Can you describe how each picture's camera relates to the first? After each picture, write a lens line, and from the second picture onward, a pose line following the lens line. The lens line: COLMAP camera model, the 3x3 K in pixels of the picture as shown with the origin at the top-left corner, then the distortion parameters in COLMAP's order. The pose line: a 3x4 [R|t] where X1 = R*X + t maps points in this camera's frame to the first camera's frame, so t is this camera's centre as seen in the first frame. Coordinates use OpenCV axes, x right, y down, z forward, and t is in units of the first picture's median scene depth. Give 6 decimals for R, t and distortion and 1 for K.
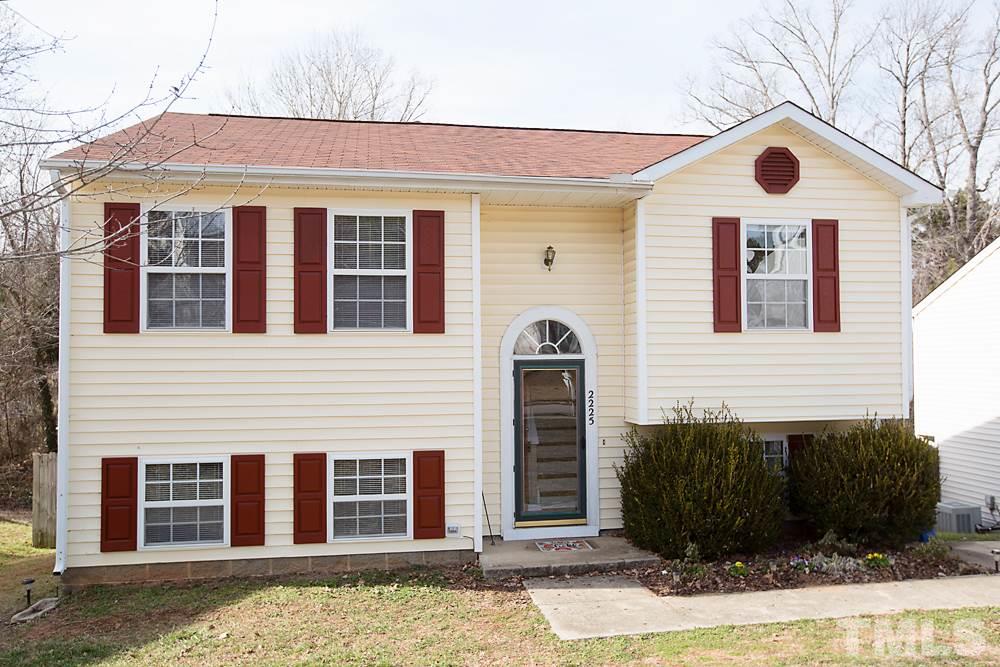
lens RADIAL K [[865.5, 0, 500.2], [0, 865.5, 360.4], [0, 0, 1]] dist [0.033410, 0.005412]
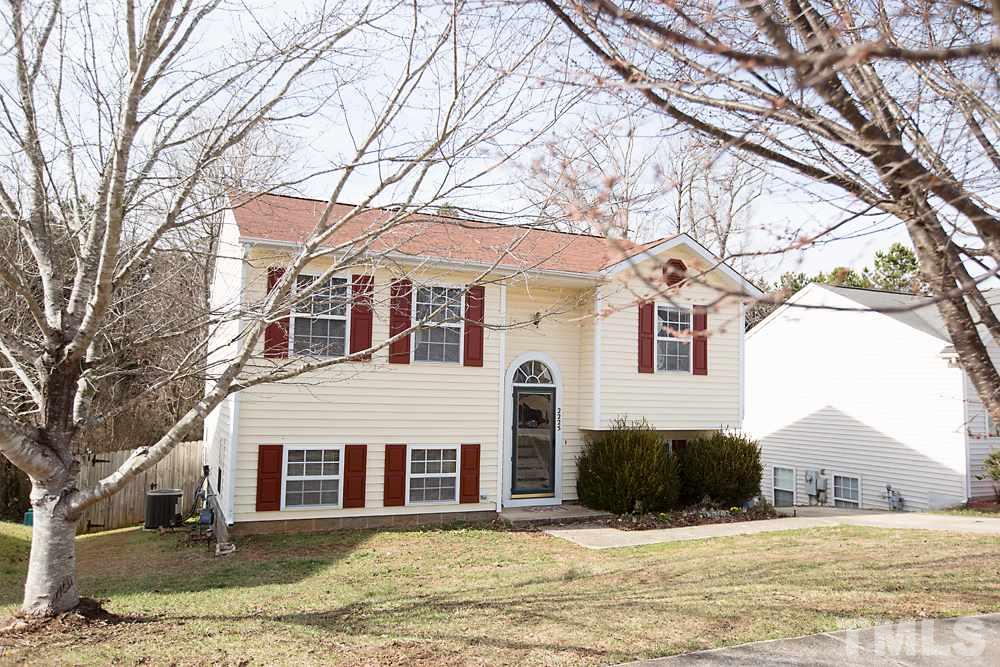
lens RADIAL K [[865.5, 0, 500.2], [0, 865.5, 360.4], [0, 0, 1]] dist [0.033410, 0.005412]
pose [[0.955628, 0.040571, 0.291767, -0.479058], [-0.028012, 0.998498, -0.047096, 0.028065], [-0.293240, 0.036833, 0.955329, -0.458608]]
